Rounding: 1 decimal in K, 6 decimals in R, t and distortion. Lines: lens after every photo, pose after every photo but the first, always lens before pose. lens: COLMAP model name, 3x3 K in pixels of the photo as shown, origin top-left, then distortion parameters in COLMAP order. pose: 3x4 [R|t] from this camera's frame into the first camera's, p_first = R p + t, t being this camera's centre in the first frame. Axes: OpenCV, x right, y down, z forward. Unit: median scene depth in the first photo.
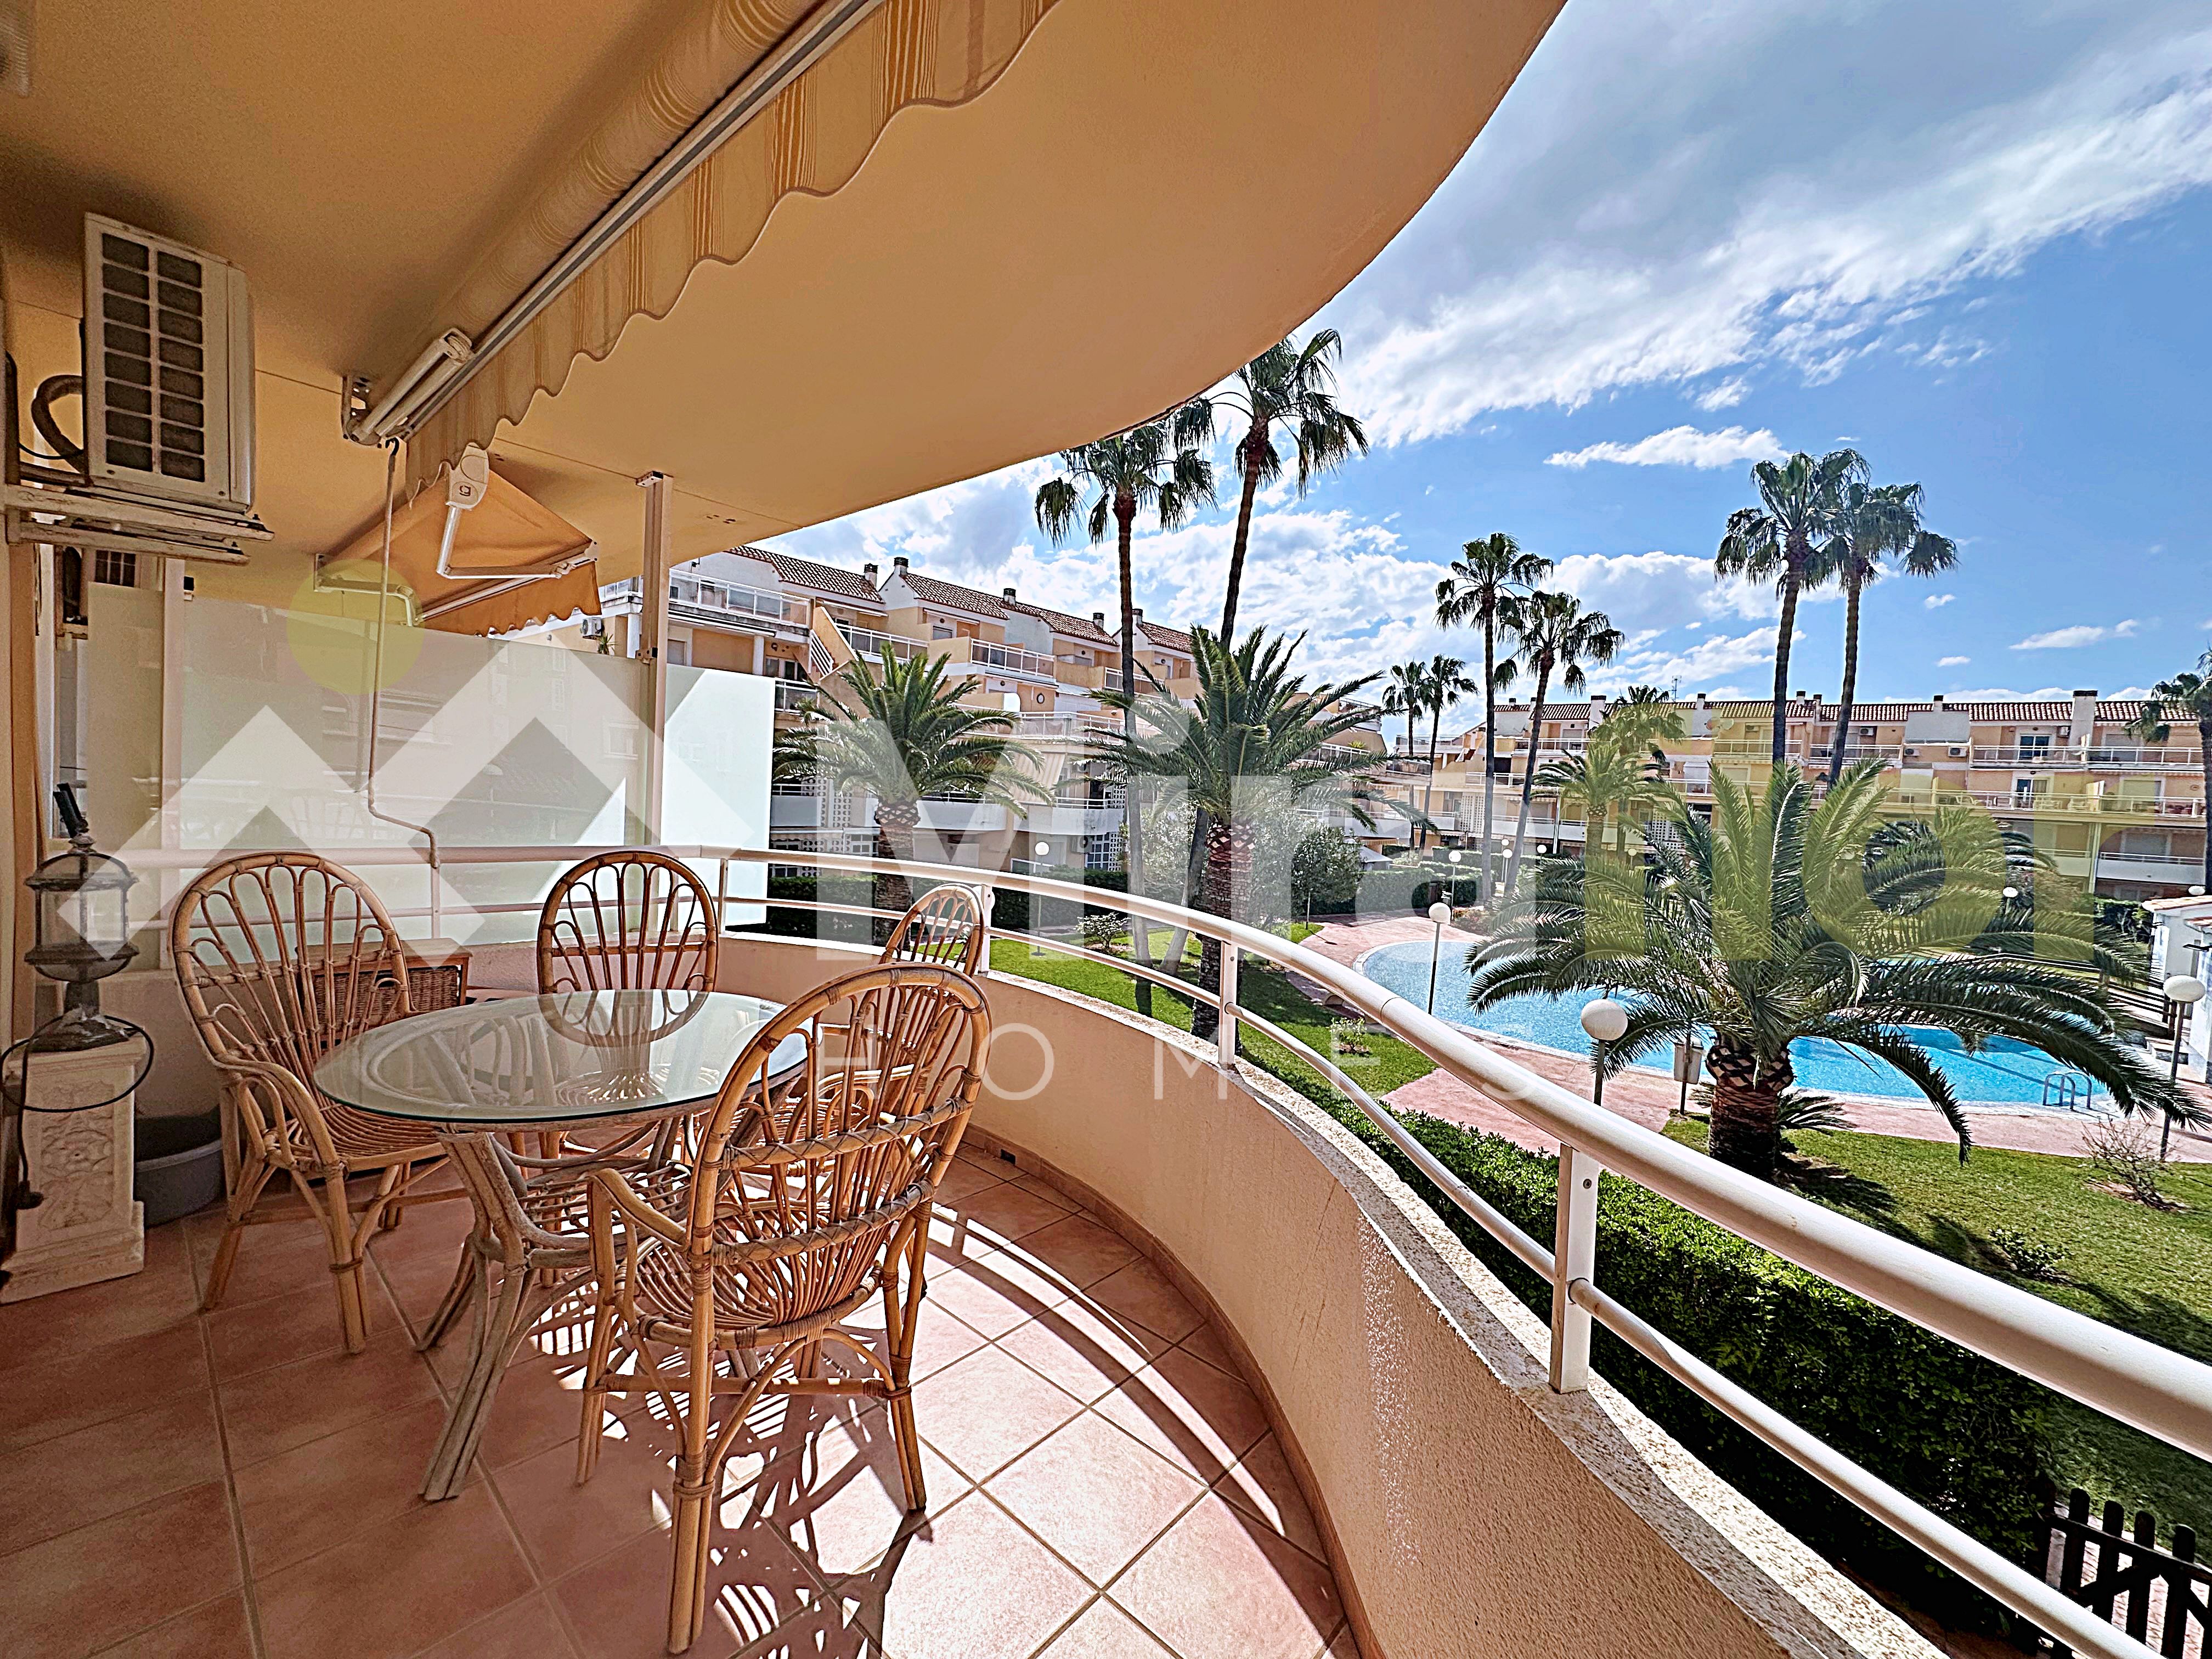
lens RADIAL K [[883.2, 0, 1098.5], [0, 883.2, 831.9], [0, 0, 1]] dist [-0.001754, -0.000368]
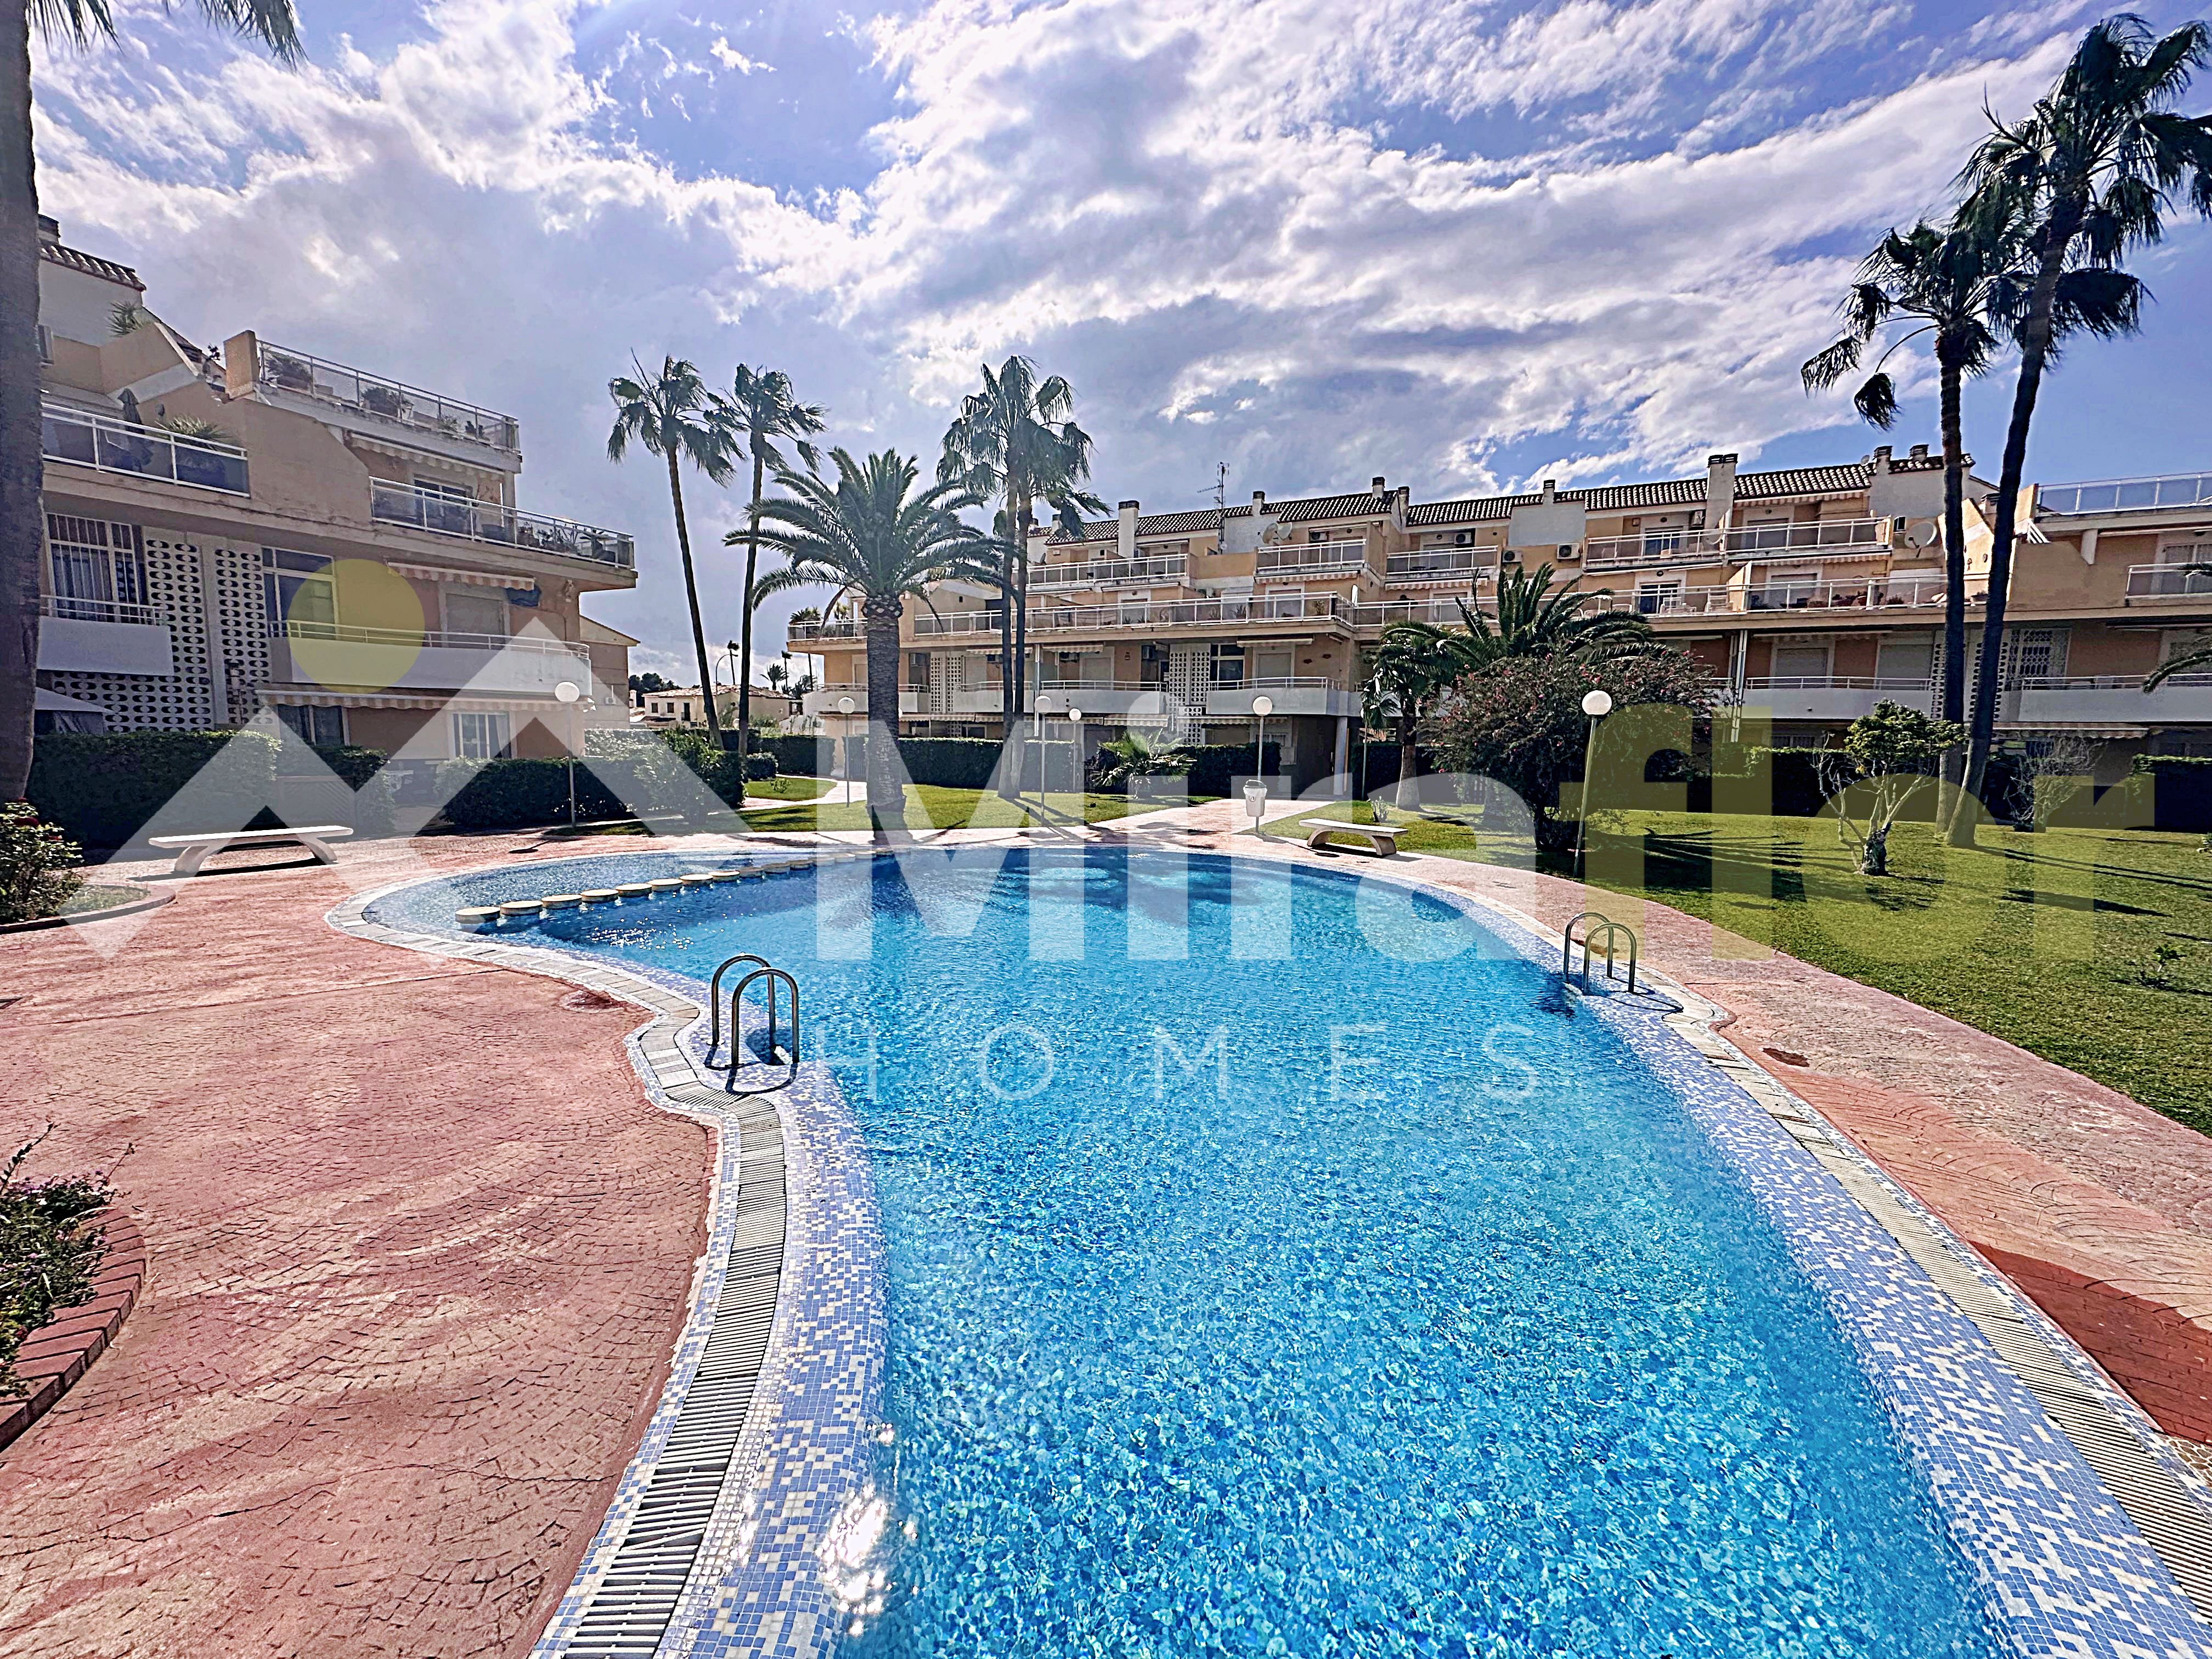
lens RADIAL K [[883.2, 0, 1109.5], [0, 883.2, 828.7], [0, 0, 1]] dist [-0.001754, -0.000368]
pose [[0.968641, -0.060022, 0.241106, 0.490822], [0.046868, 0.997102, 0.059931, 0.065968], [-0.244004, -0.046751, 0.968647, 0.451957]]
